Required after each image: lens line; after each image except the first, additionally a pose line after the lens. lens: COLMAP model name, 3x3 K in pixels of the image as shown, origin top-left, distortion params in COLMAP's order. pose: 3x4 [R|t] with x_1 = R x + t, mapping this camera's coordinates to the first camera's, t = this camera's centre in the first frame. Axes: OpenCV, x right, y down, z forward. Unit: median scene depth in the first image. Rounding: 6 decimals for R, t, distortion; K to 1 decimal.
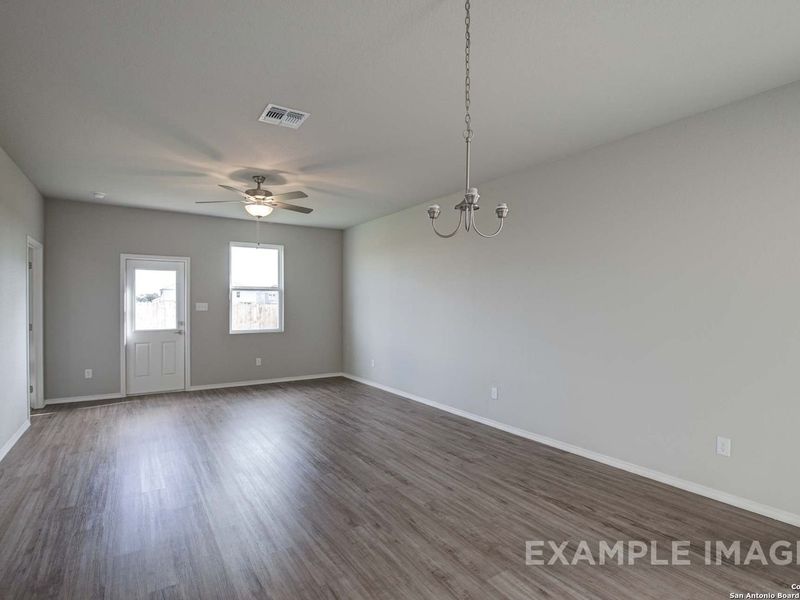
lens RADIAL K [[408.1, 0, 391.8], [0, 408.1, 302.1], [0, 0, 1]] dist [-0.015272, 0.000461]
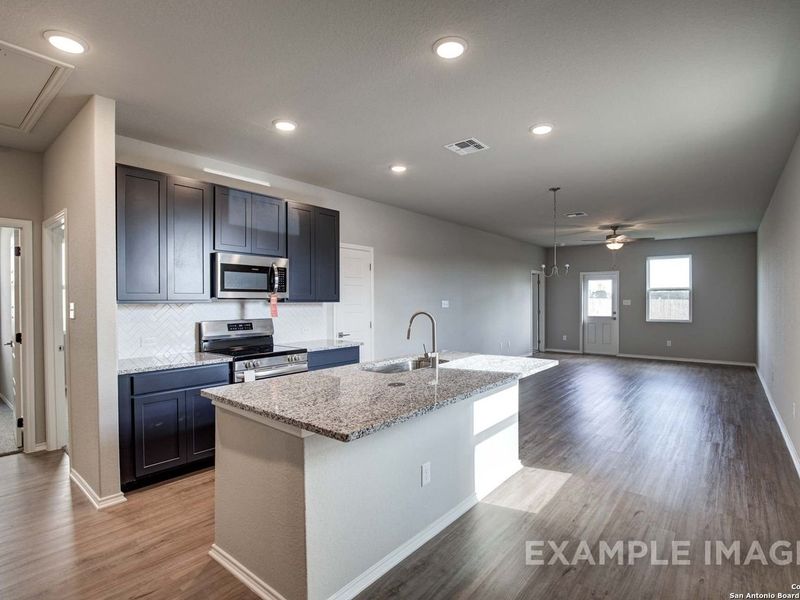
lens RADIAL K [[409.9, 0, 405.3], [0, 409.9, 301.3], [0, 0, 1]] dist [-0.011770, 0.002048]
pose [[0.309932, 0.005007, -0.950745, 0.747446], [0.008693, 0.999929, 0.008100, -0.012648], [0.950719, -0.010776, 0.309867, -0.262820]]
